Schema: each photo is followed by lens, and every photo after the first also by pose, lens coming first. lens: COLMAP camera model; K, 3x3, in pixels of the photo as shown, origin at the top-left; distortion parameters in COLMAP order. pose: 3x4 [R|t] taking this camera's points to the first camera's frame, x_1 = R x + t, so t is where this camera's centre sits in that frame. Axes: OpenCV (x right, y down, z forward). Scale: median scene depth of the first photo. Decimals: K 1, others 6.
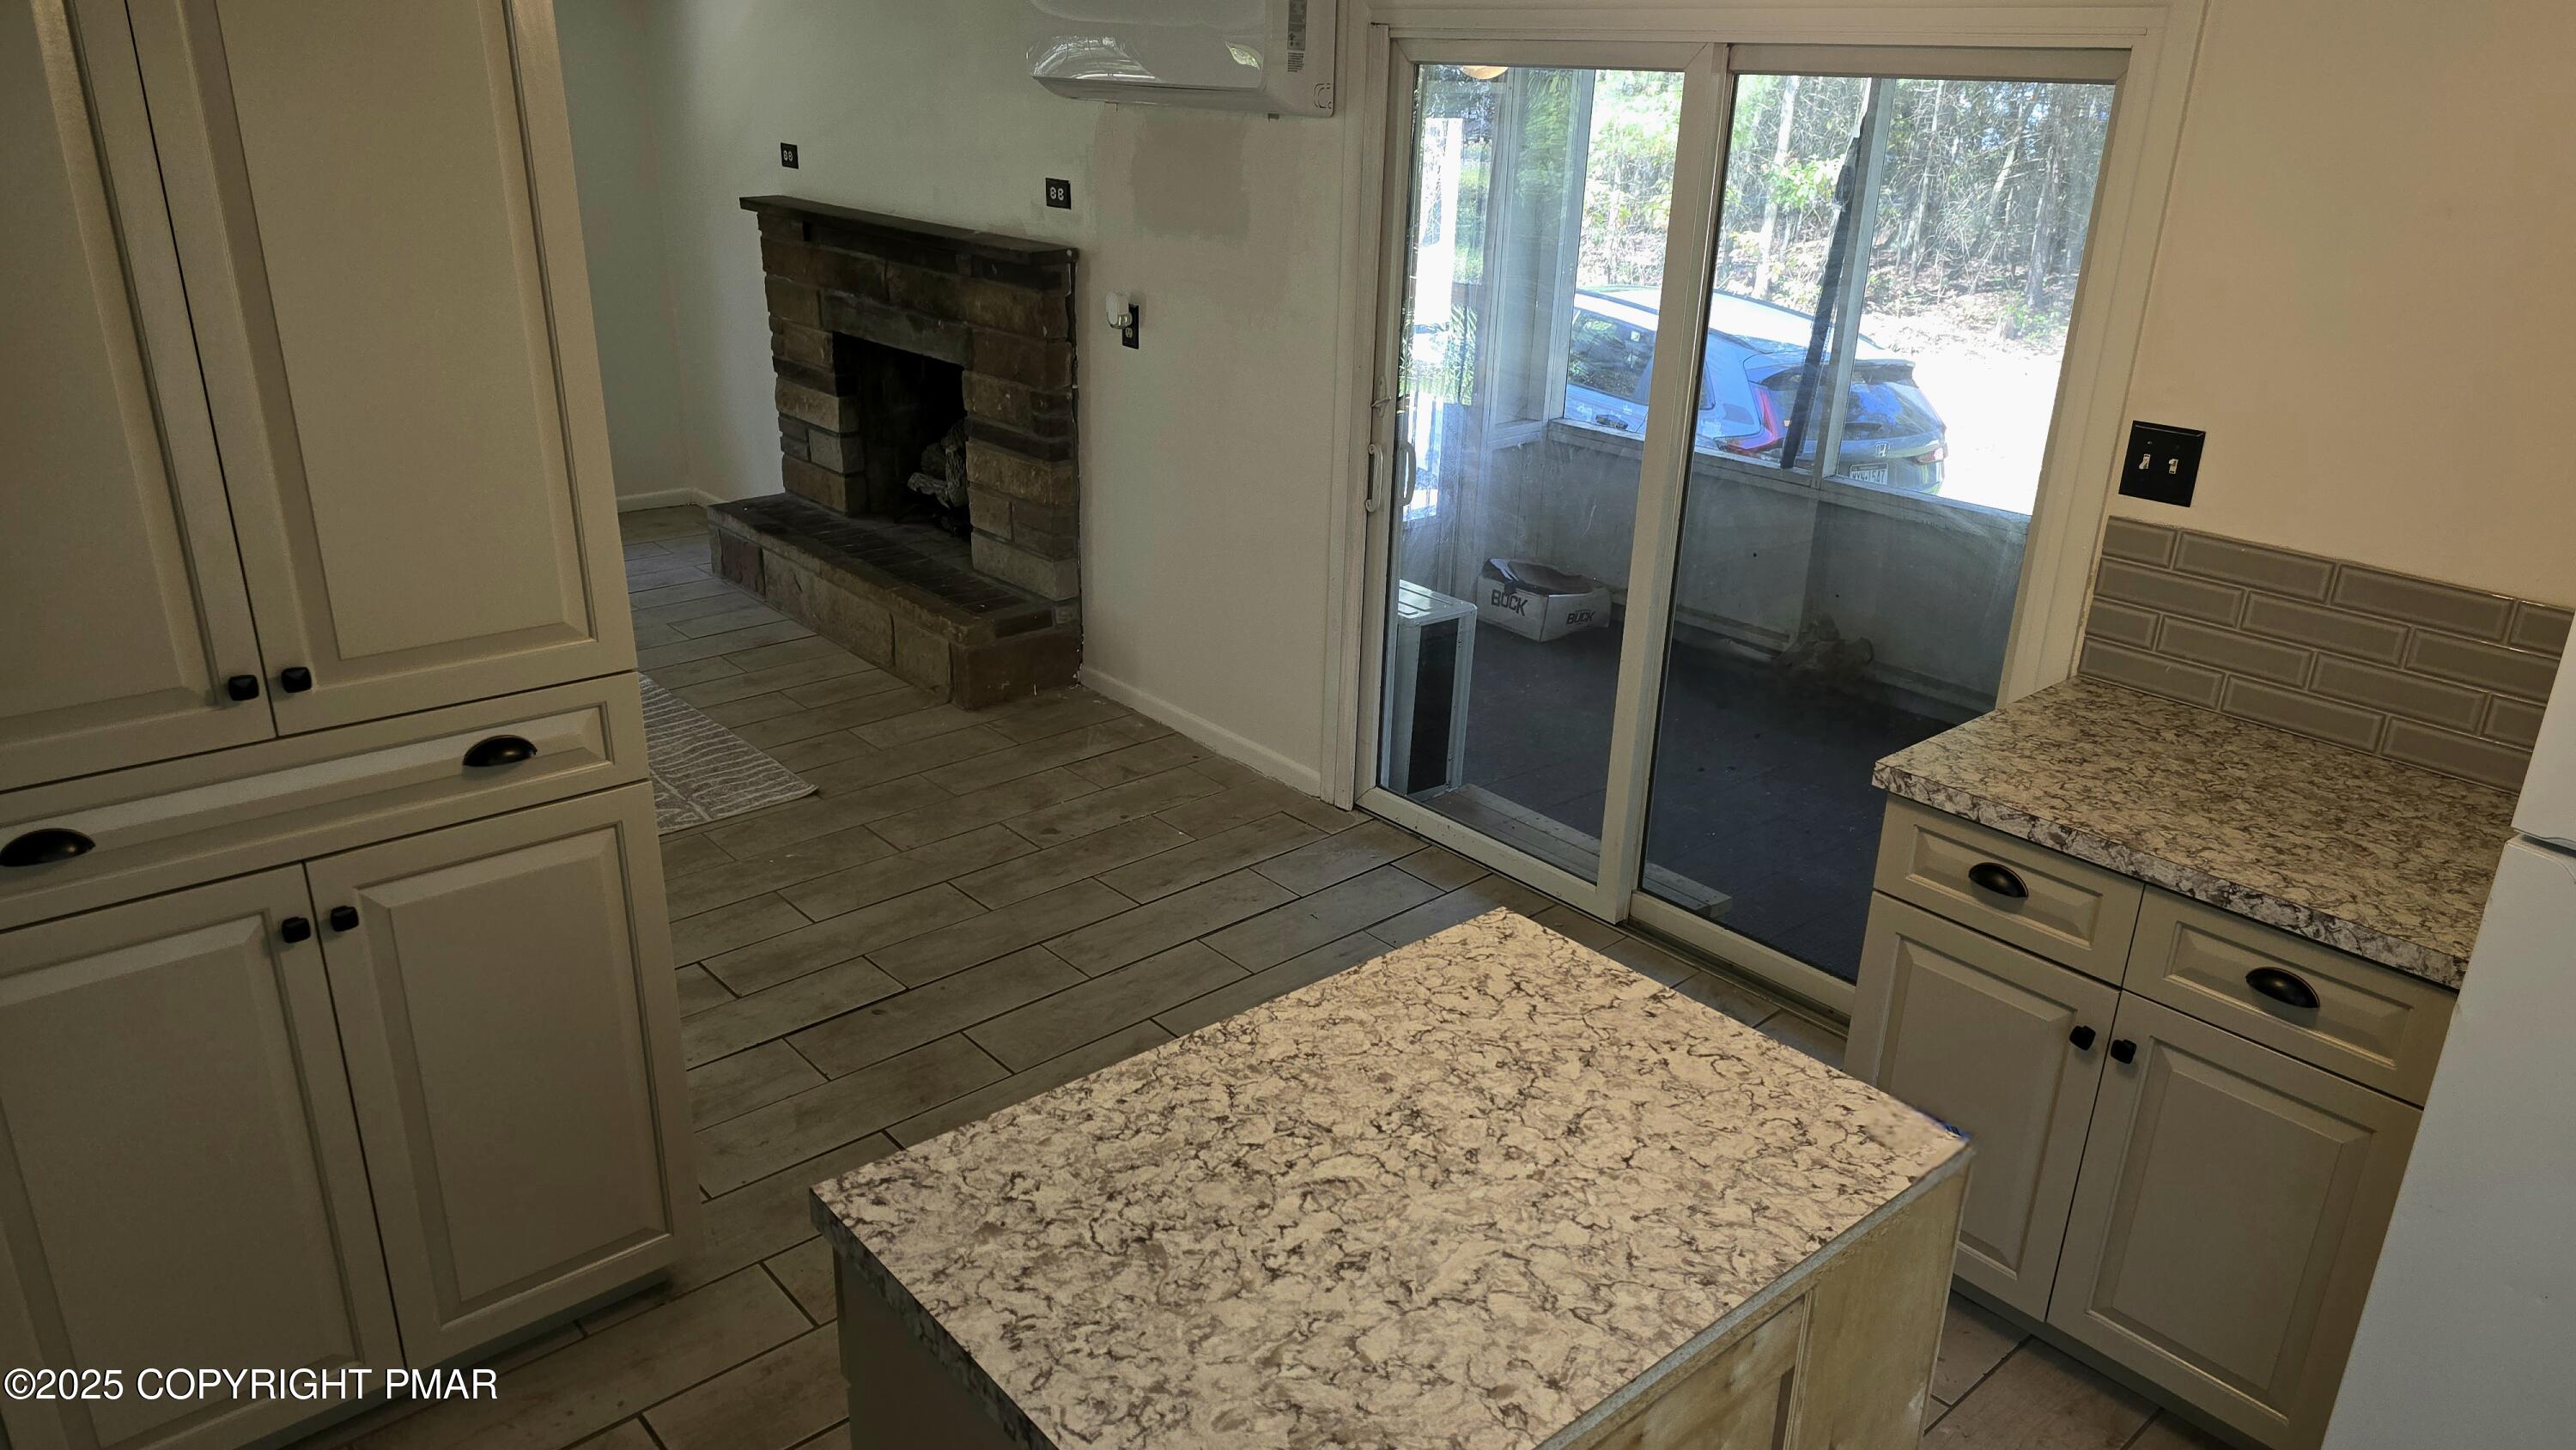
lens RADIAL K [[1711.1, 0, 1306.3], [0, 1711.1, 711.4], [0, 0, 1]] dist [0.071399, -0.065541]
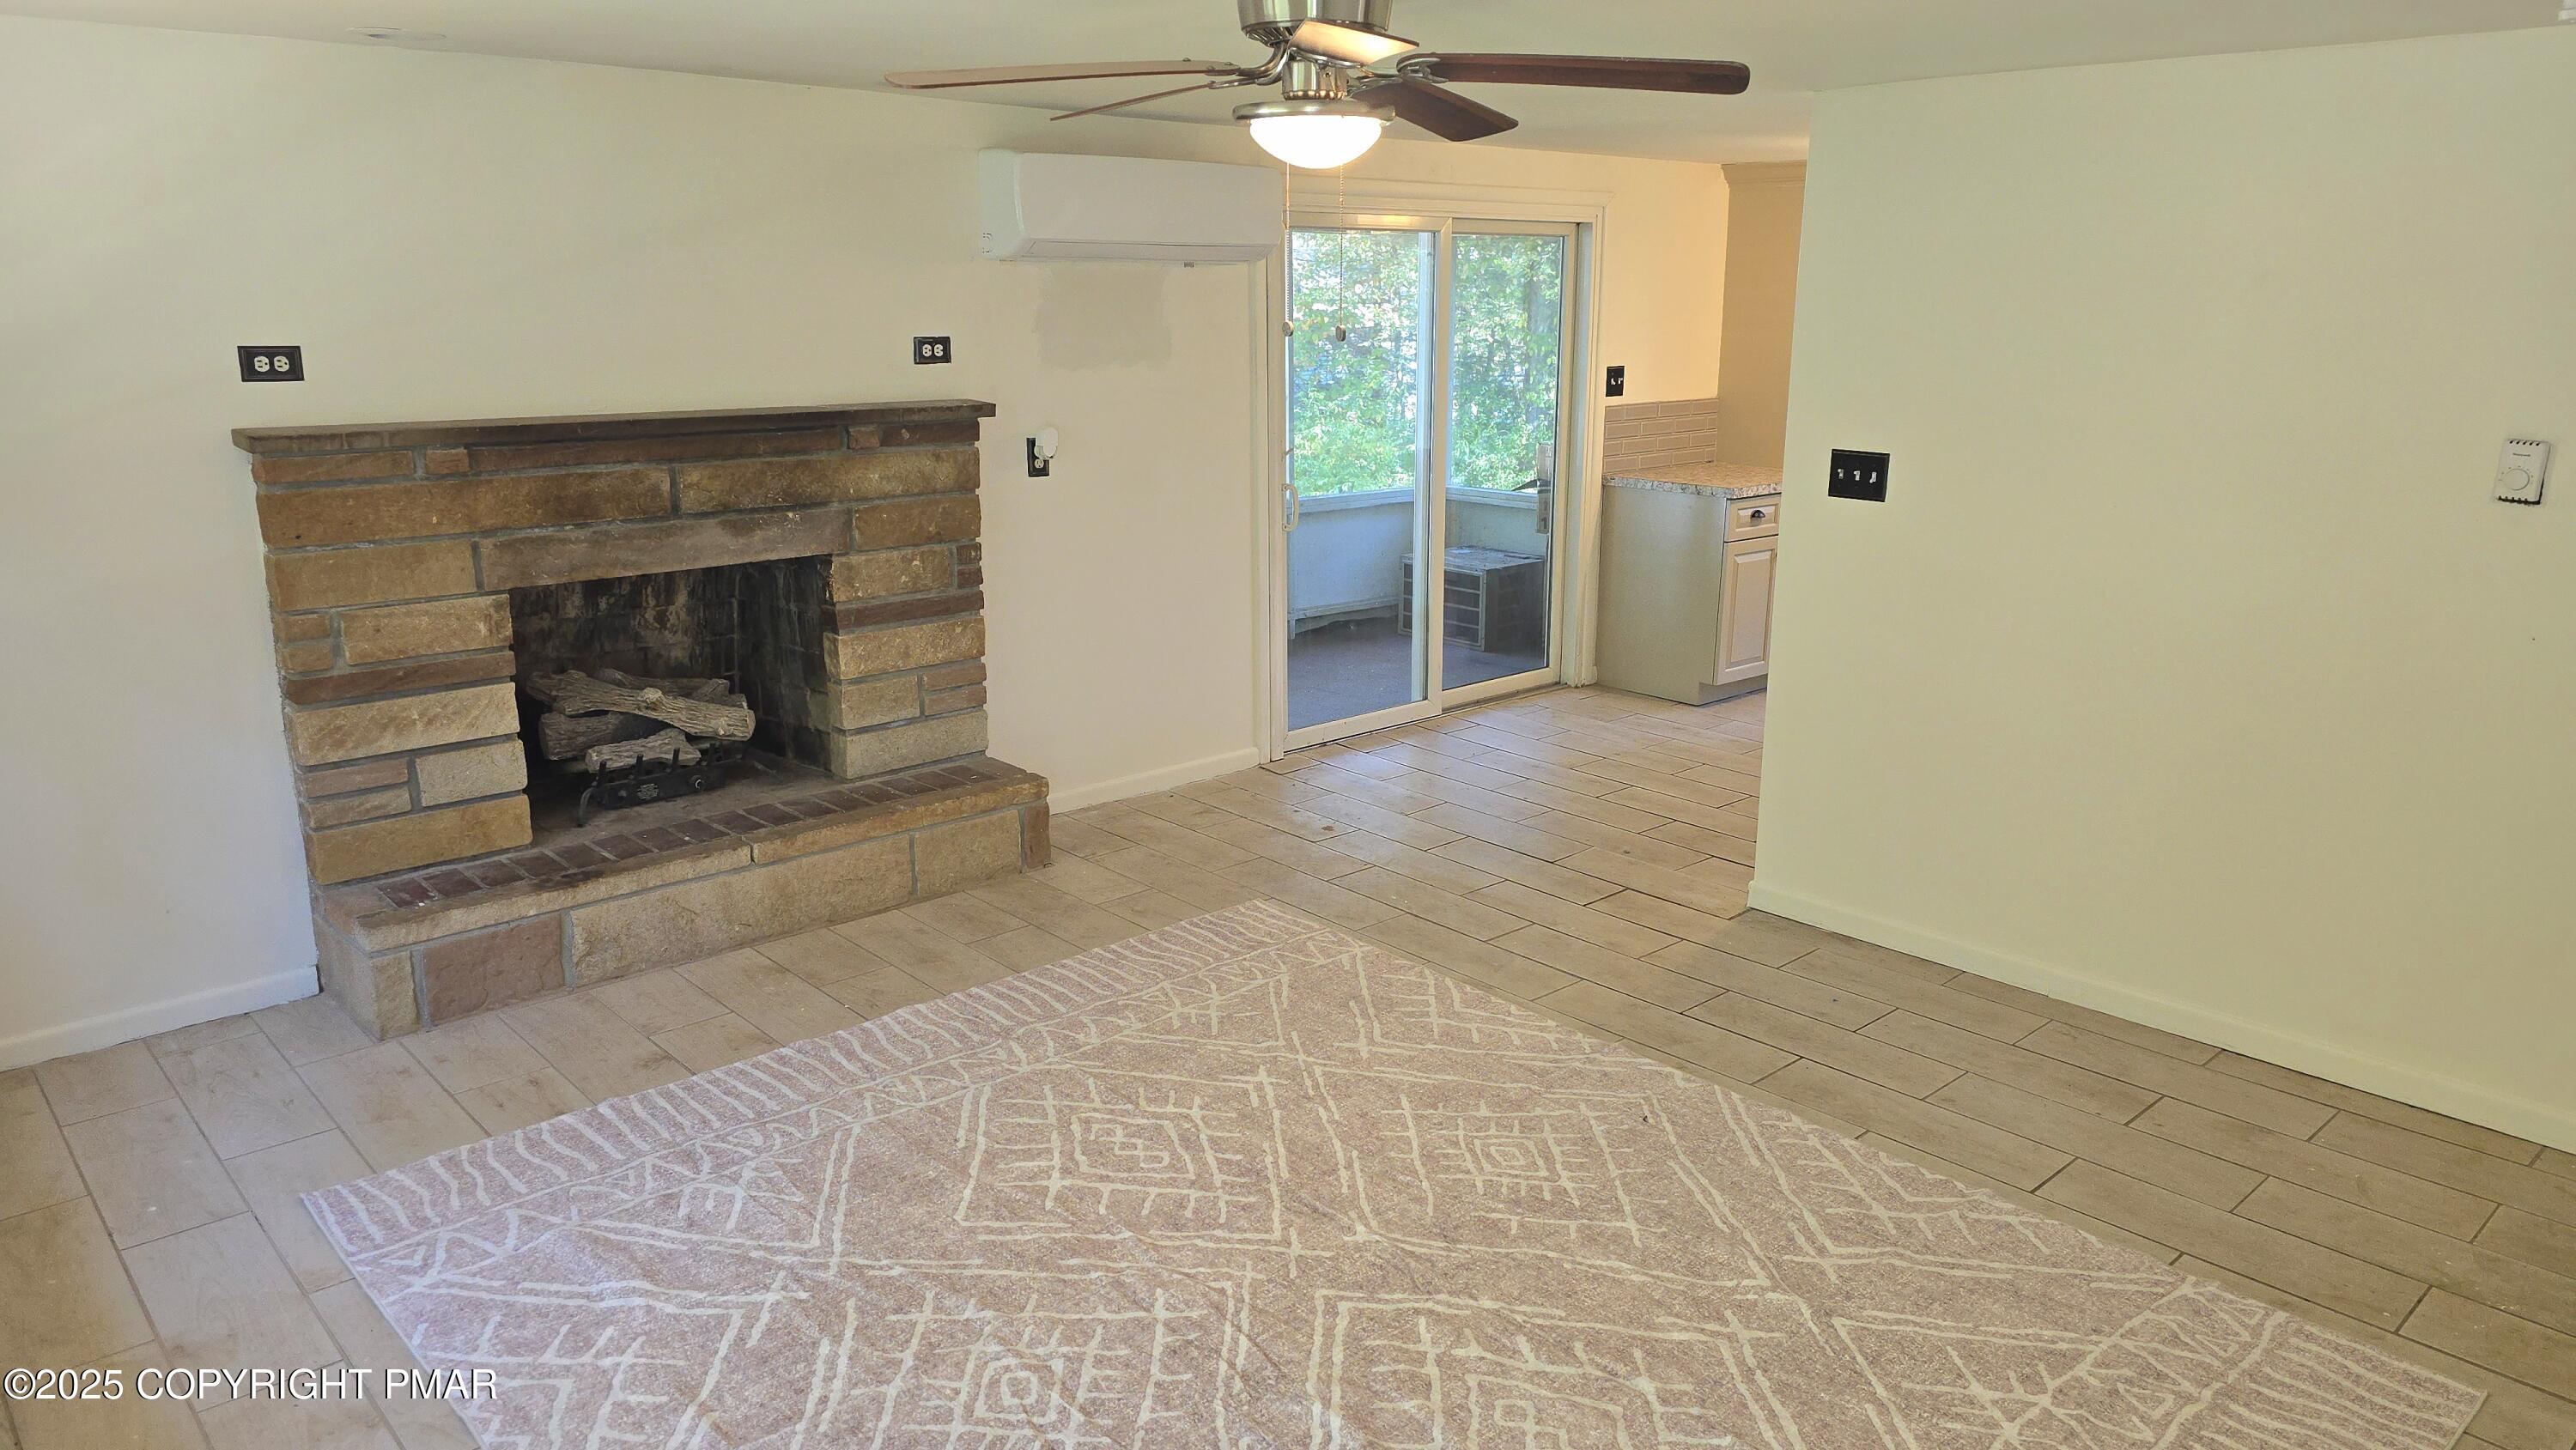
lens RADIAL K [[1730.9, 0, 1288.0], [0, 1730.9, 725.0], [0, 0, 1]] dist [0.116852, -0.165950]
pose [[-0.017127, -0.280586, 0.959676, -2.058541], [0.344312, 0.899456, 0.269124, -0.532977], [-0.938699, 0.335037, 0.081204, 1.384534]]
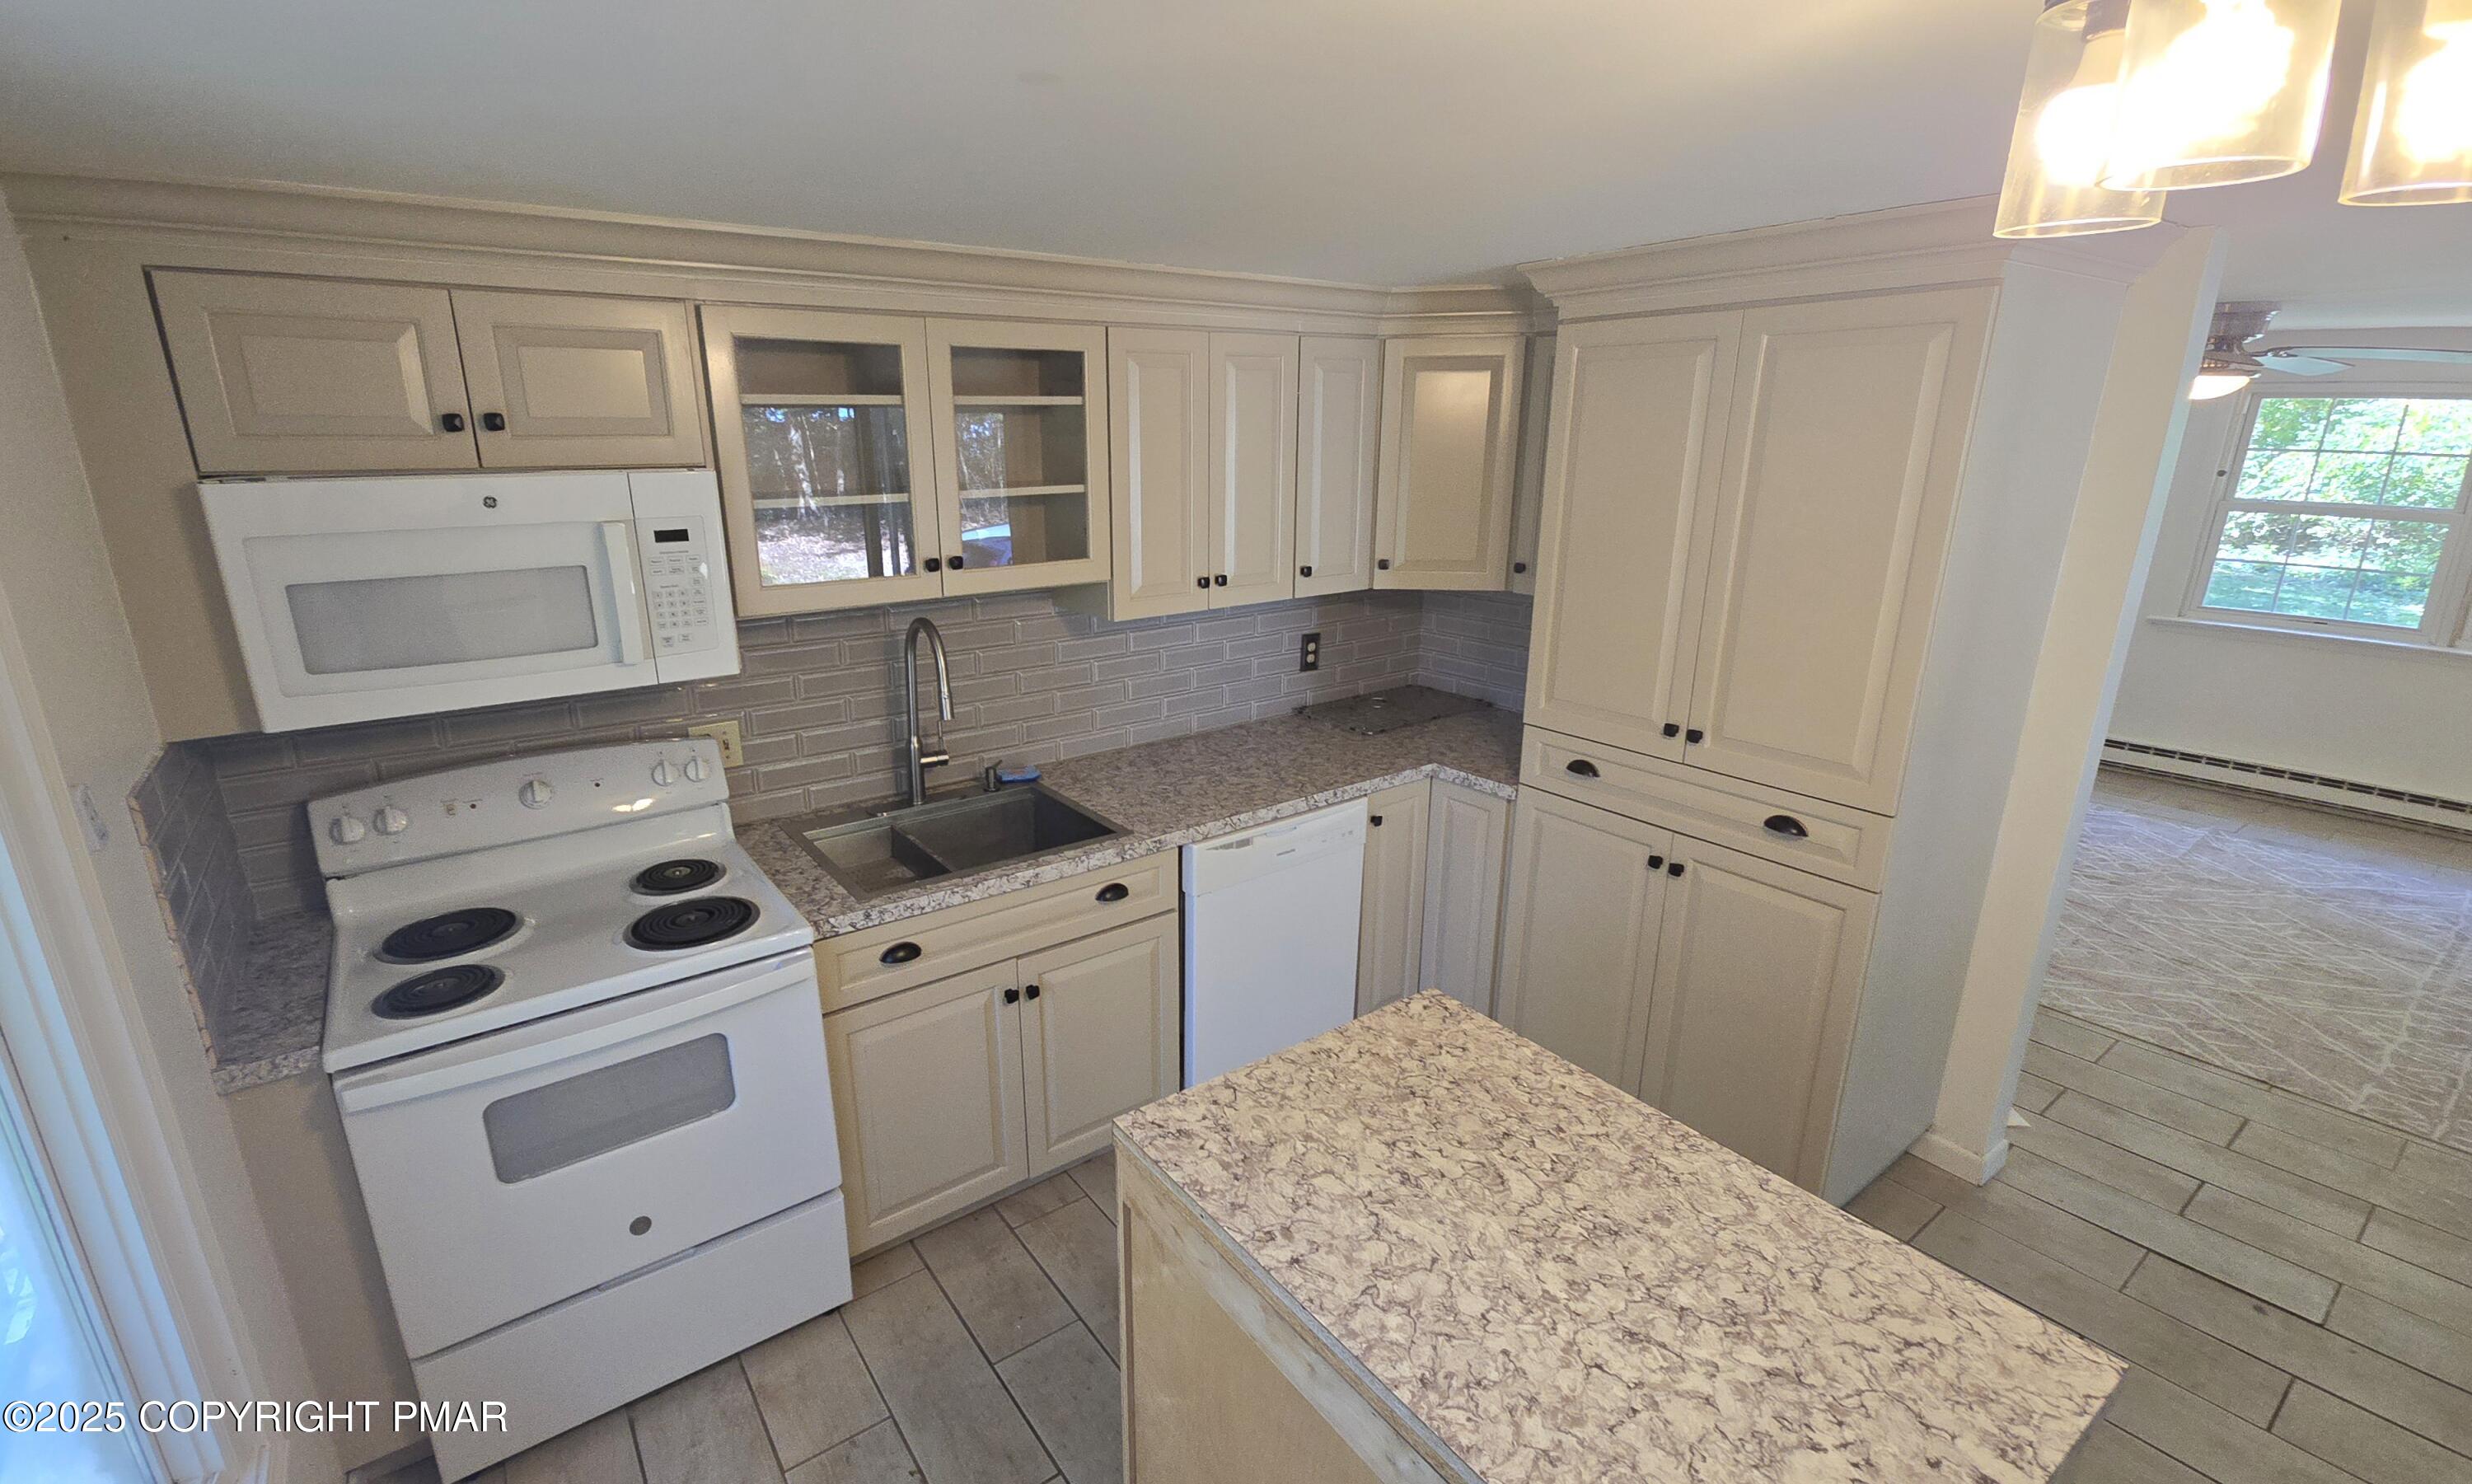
lens RADIAL K [[1081.0, 0, 1173.3], [0, 1081.0, 749.6], [0, 0, 1]] dist [0.010425, -0.000093]
pose [[-0.105211, 0.256713, -0.960744, 0.445999], [-0.349624, 0.894881, 0.277402, -0.099490], [0.930964, 0.365084, -0.004398, 0.372312]]
